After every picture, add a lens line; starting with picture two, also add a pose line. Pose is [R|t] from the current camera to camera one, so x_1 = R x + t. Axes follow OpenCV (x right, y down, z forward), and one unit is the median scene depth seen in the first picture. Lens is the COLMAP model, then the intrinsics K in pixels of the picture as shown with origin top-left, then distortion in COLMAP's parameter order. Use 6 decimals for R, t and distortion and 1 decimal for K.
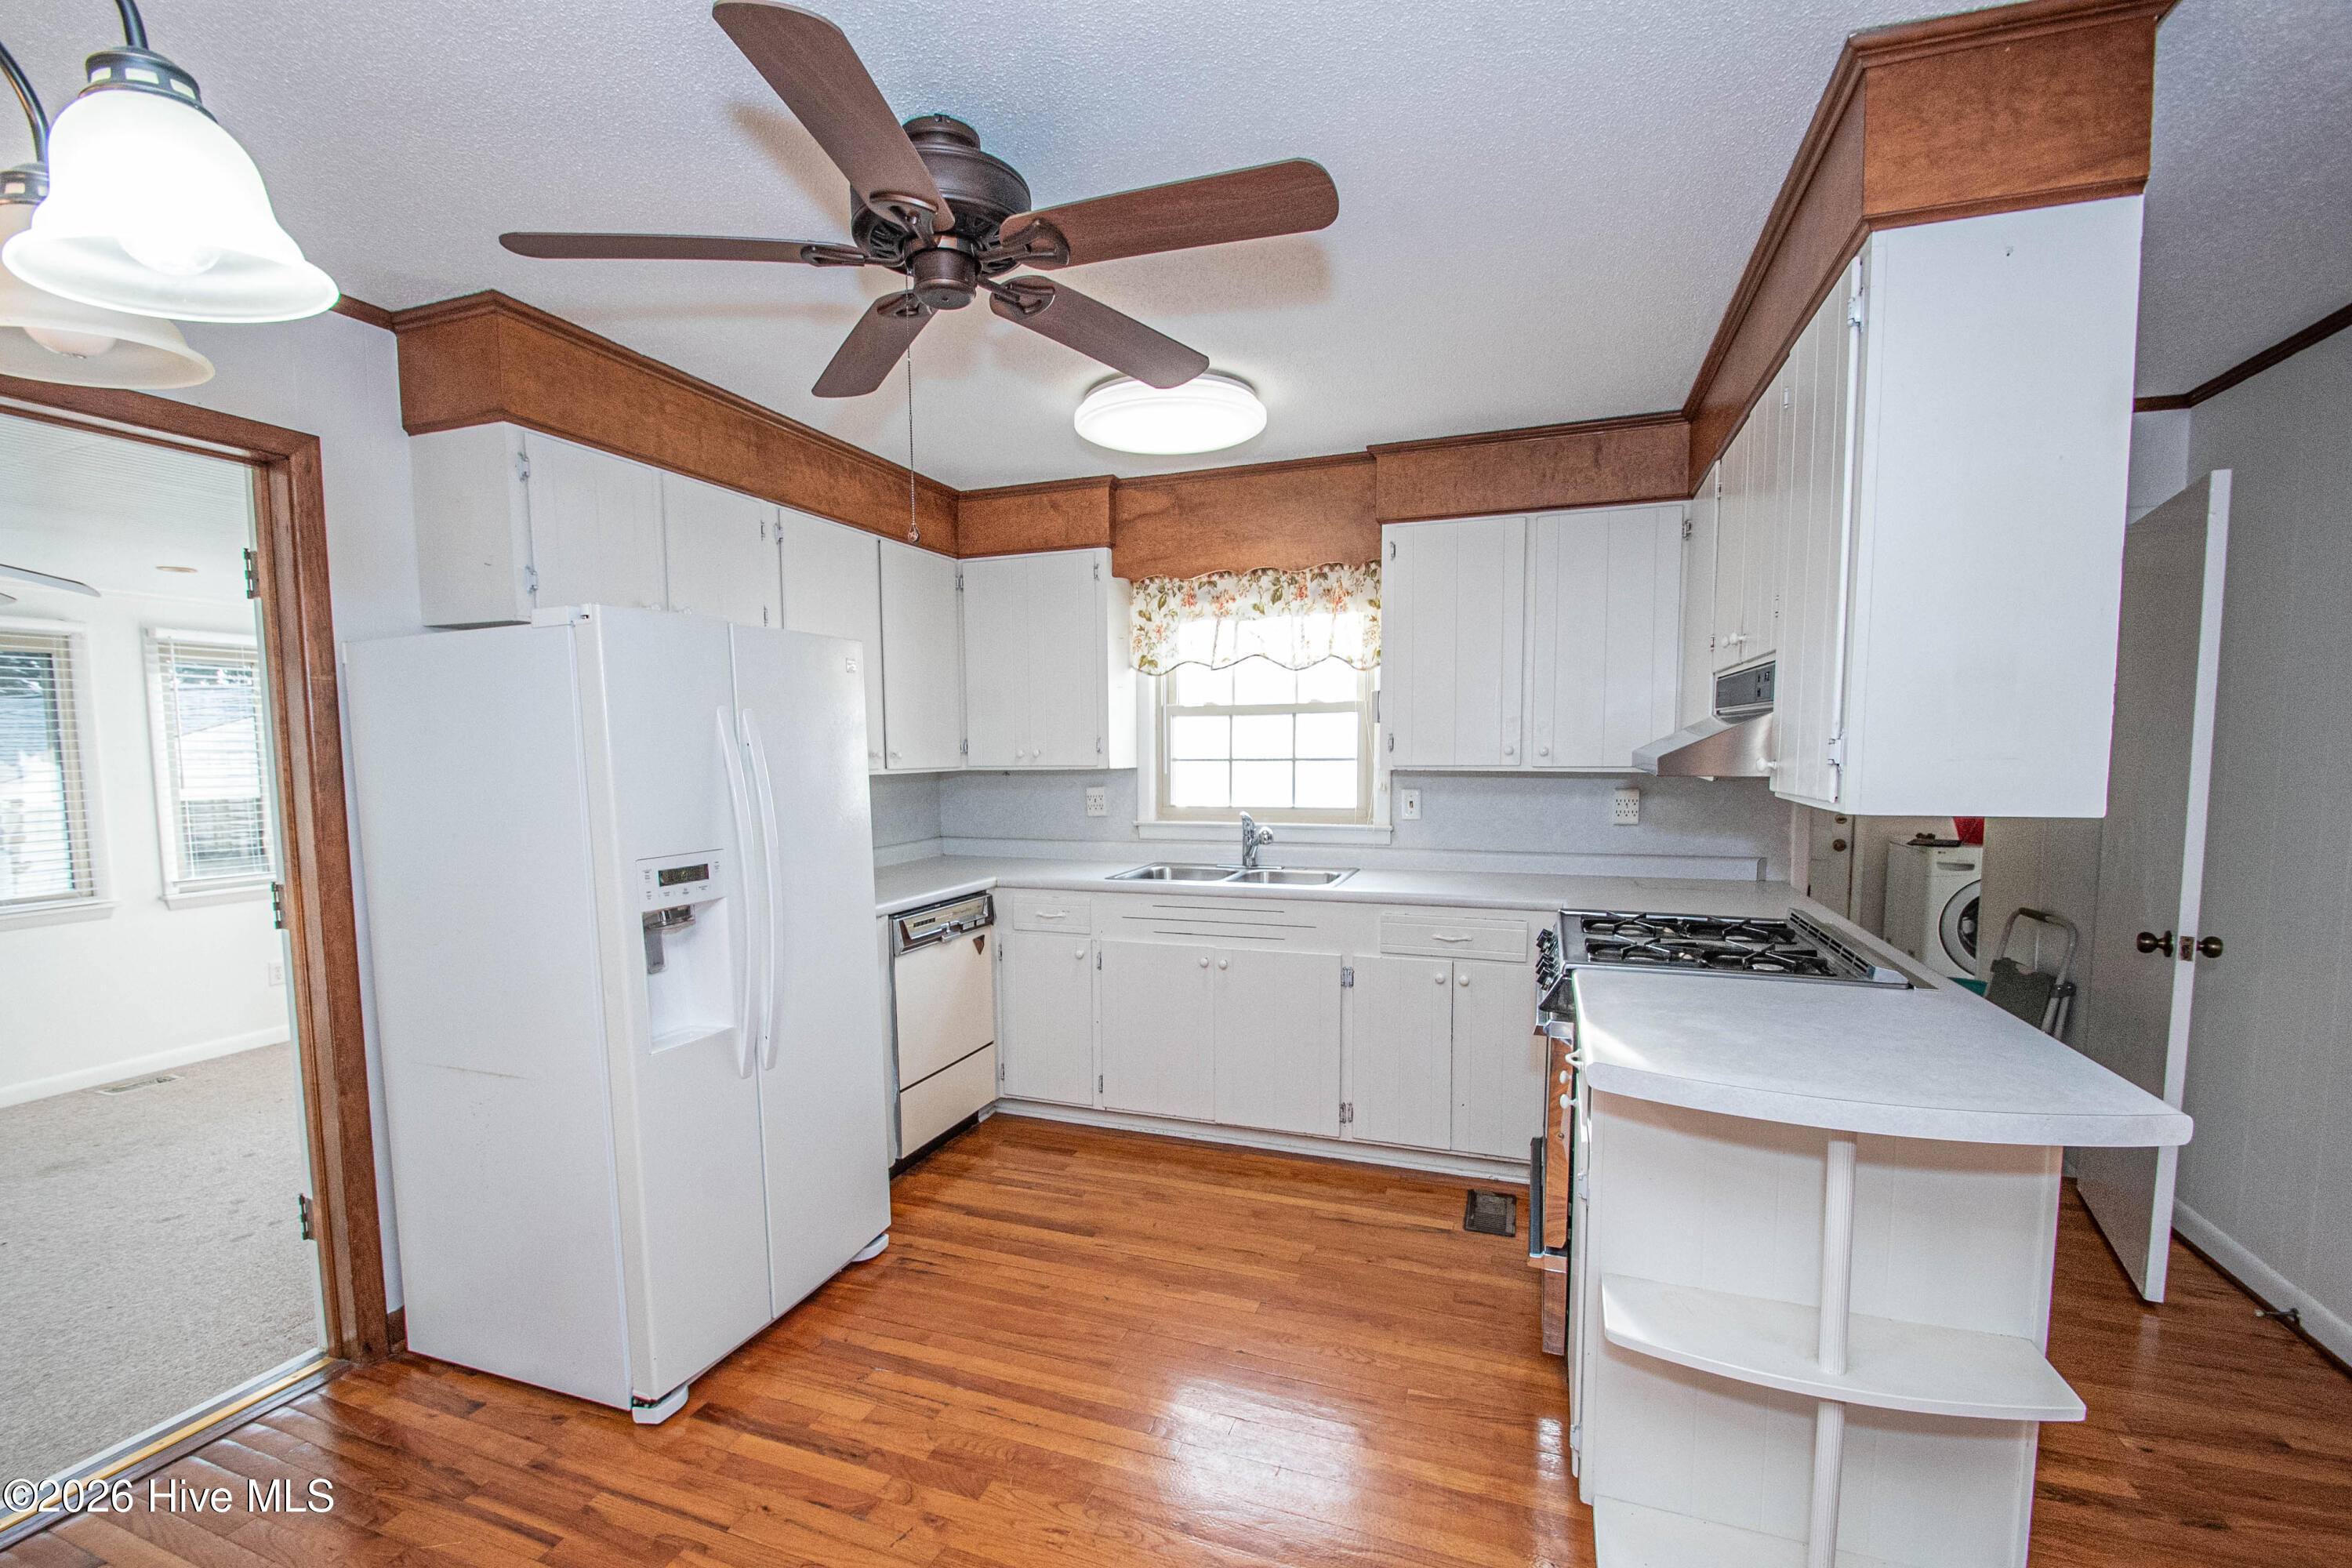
lens RADIAL K [[1025.4, 0, 1143.9], [0, 1025.4, 839.8], [0, 0, 1]] dist [0.004788, -0.011489]
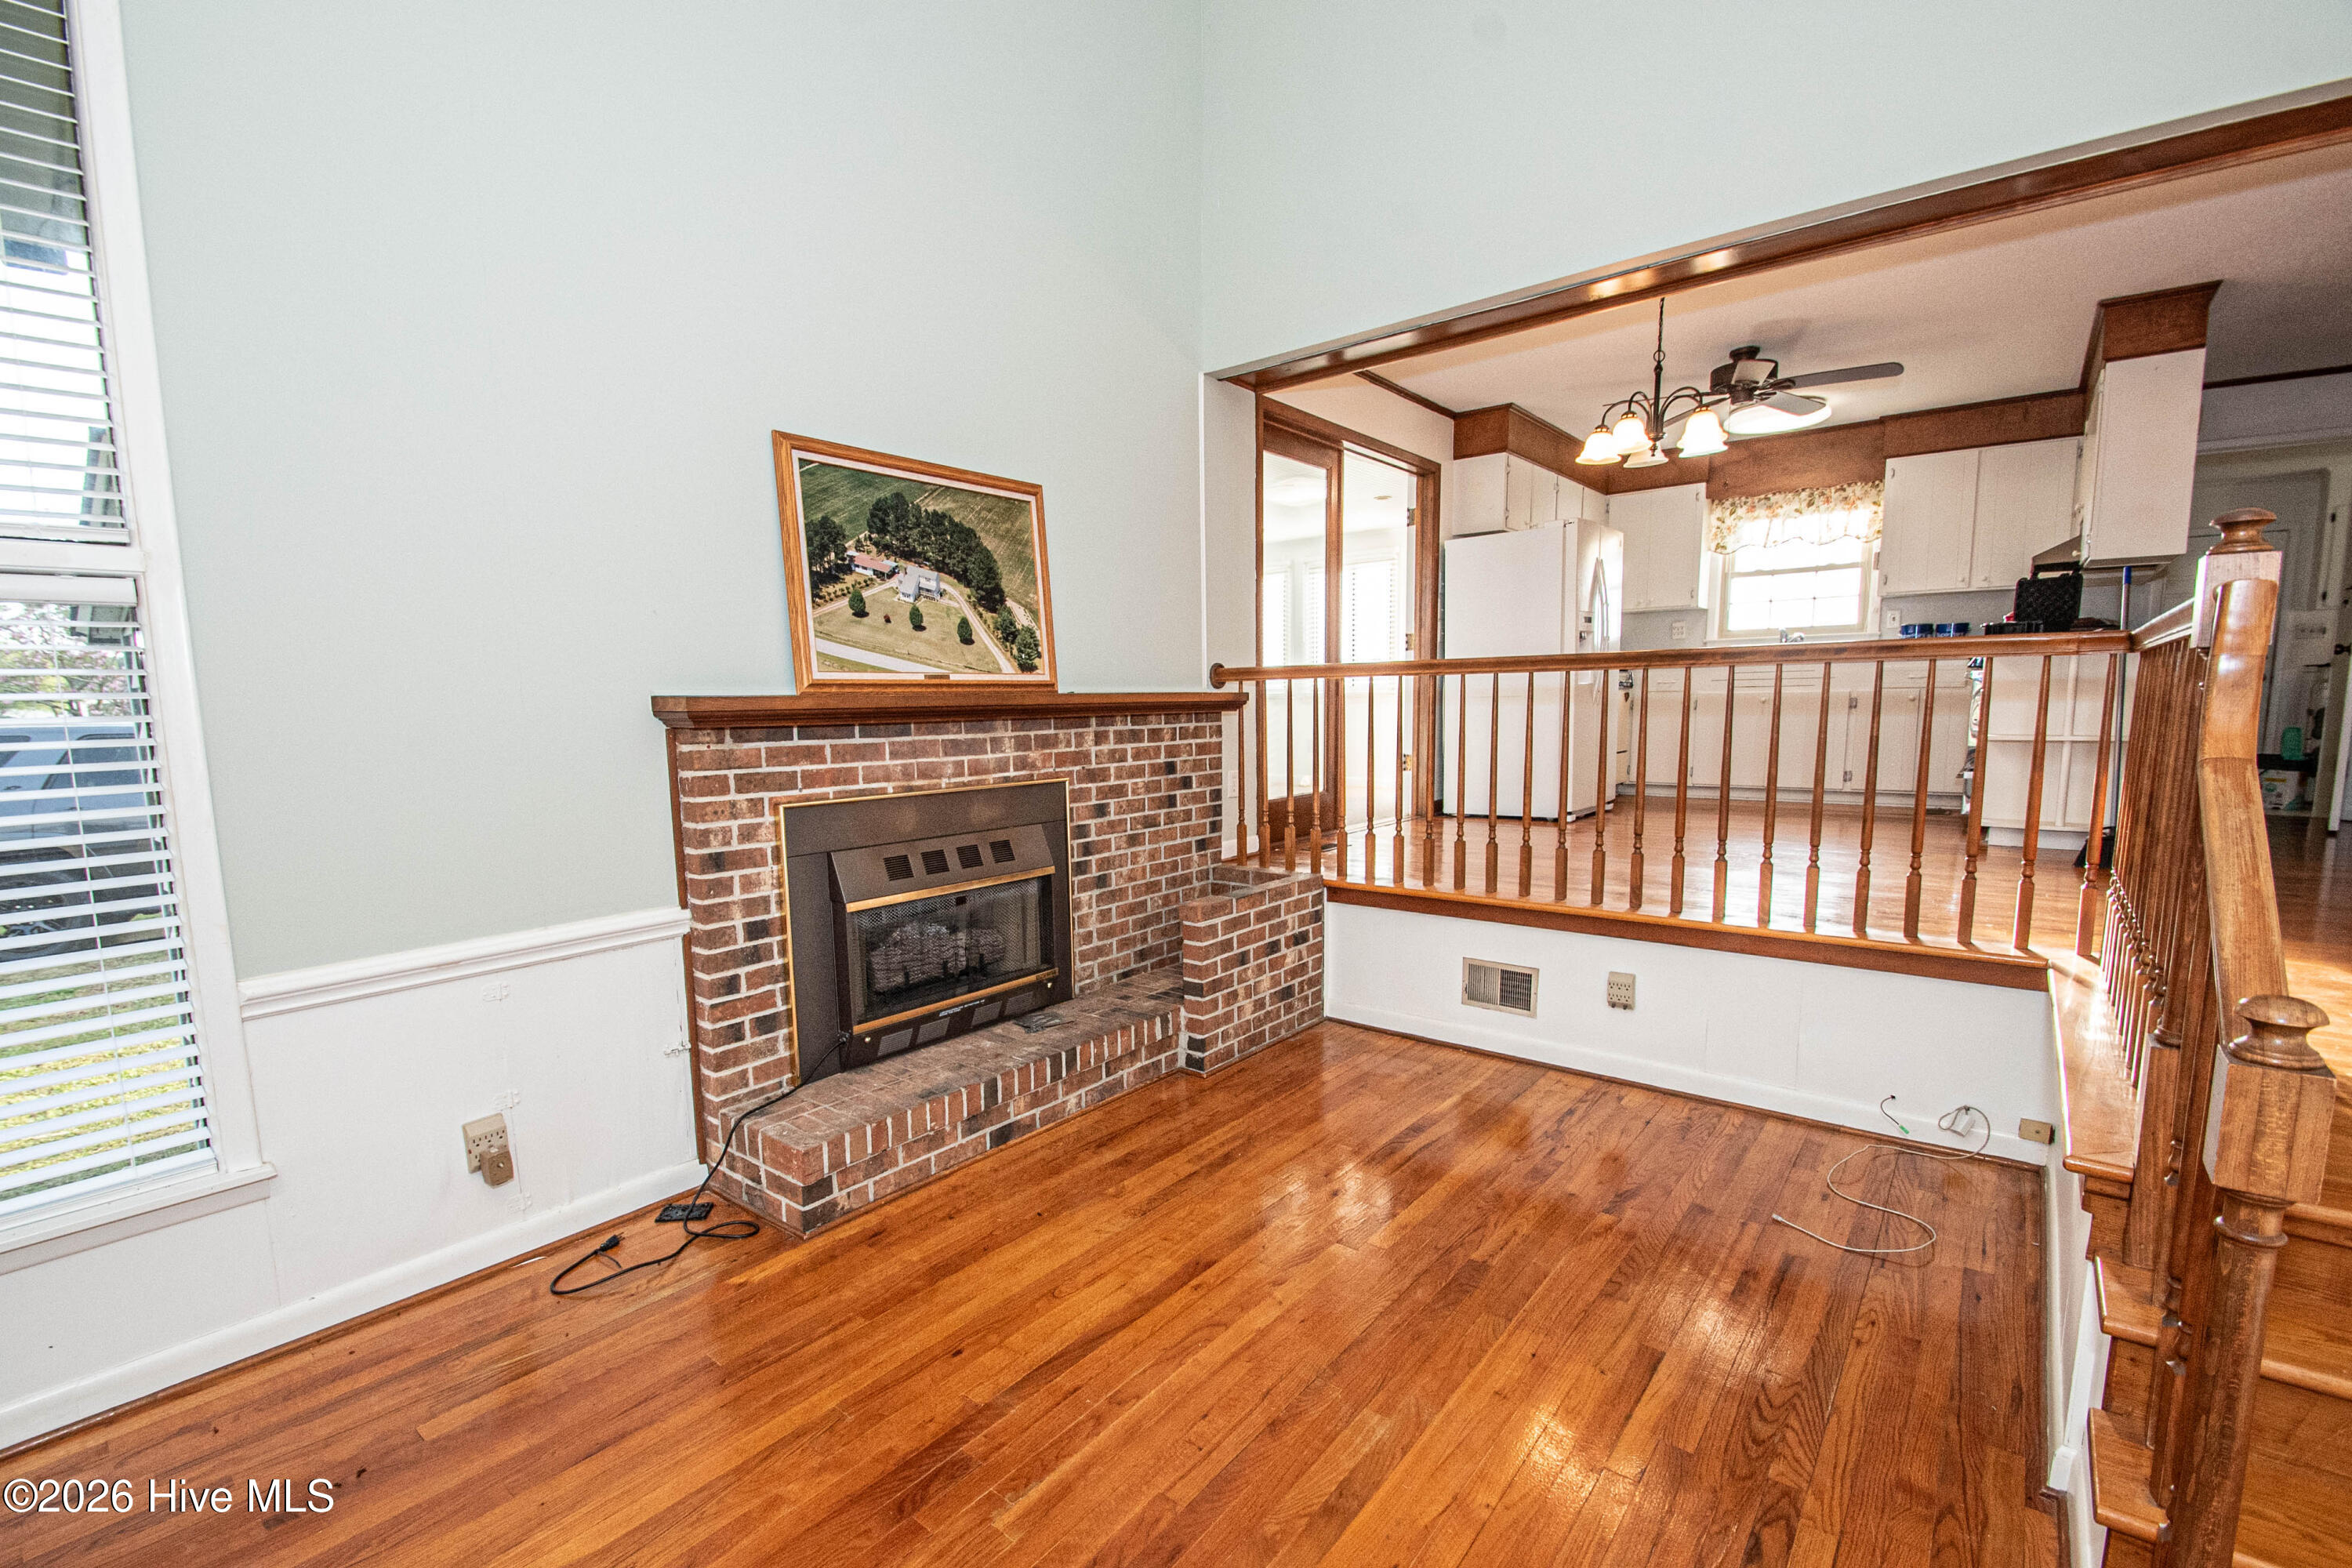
lens RADIAL K [[1025.4, 0, 1140.3], [0, 1025.4, 838.9], [0, 0, 1]] dist [0.004788, -0.011489]
pose [[0.942907, 0.038408, -0.330835, -0.417937], [-0.021178, 0.998232, 0.055530, 0.314861], [0.332383, -0.045353, 0.942053, -1.268848]]
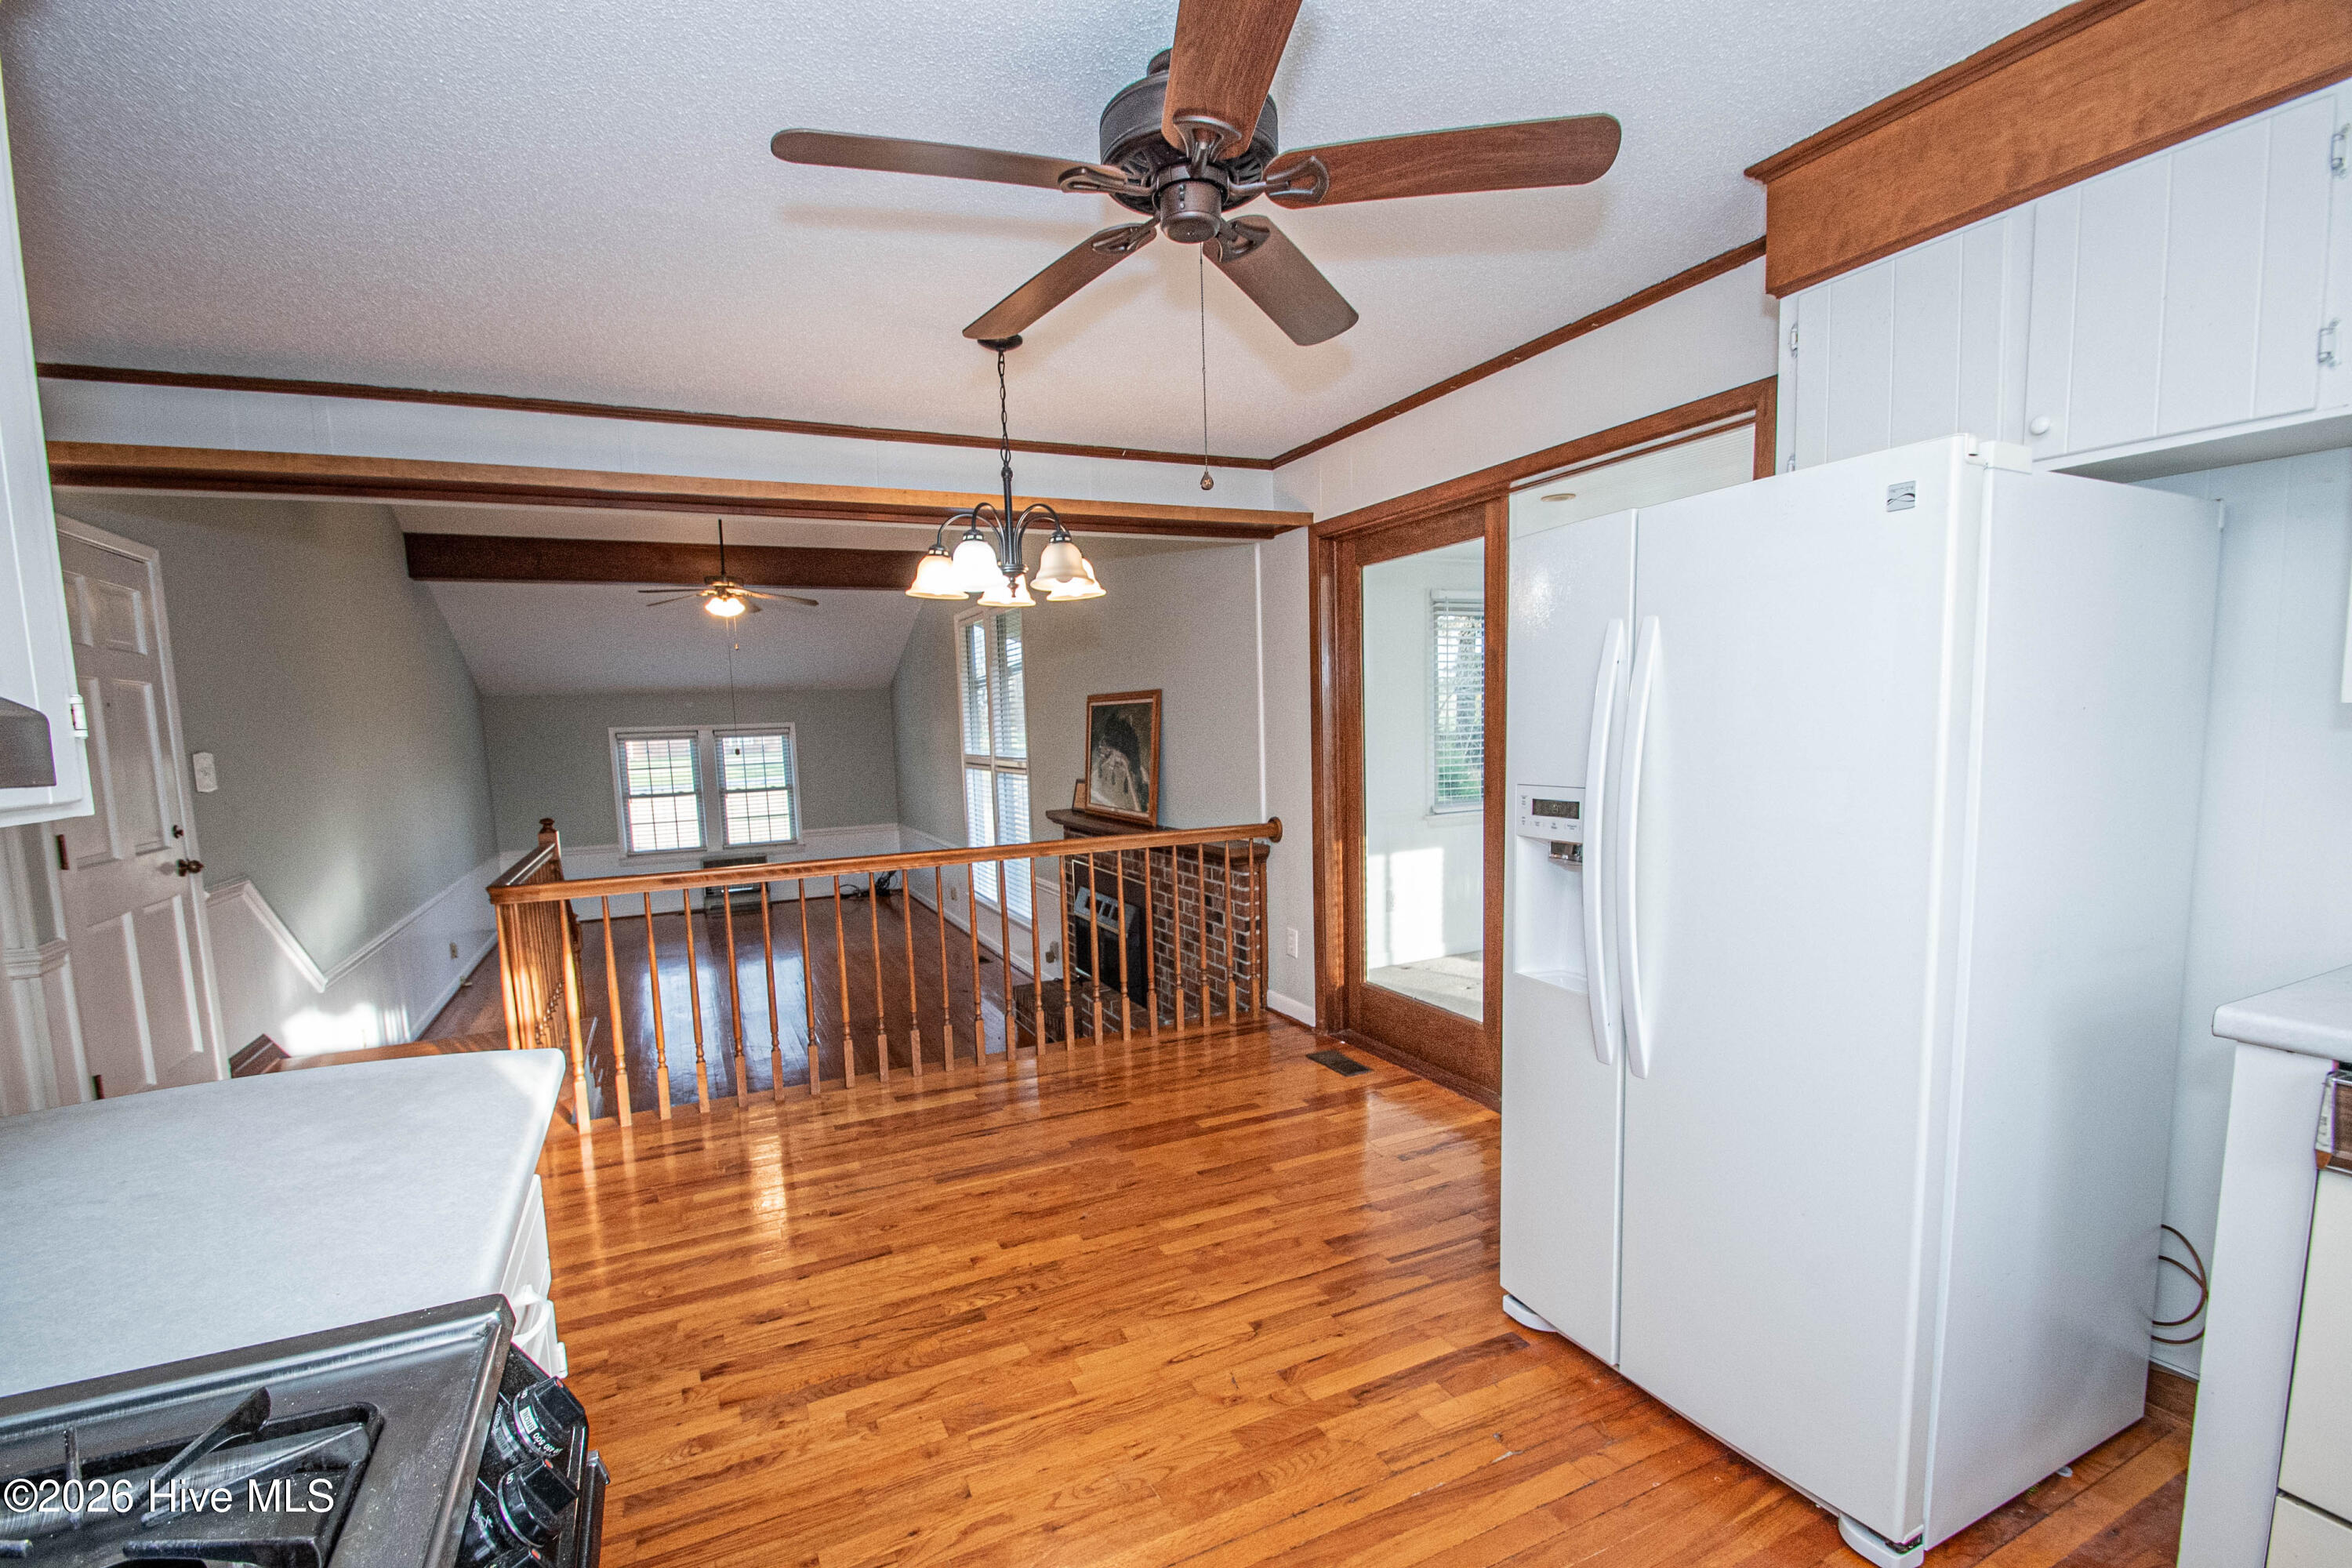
lens RADIAL K [[1025.4, 0, 1141.3], [0, 1025.4, 839.1], [0, 0, 1]] dist [0.004788, -0.011489]
pose [[-0.700241, 0.116052, -0.704411, 0.316033], [-0.022234, 0.982675, 0.183997, -0.067241], [0.713561, 0.144504, -0.685529, 0.896473]]
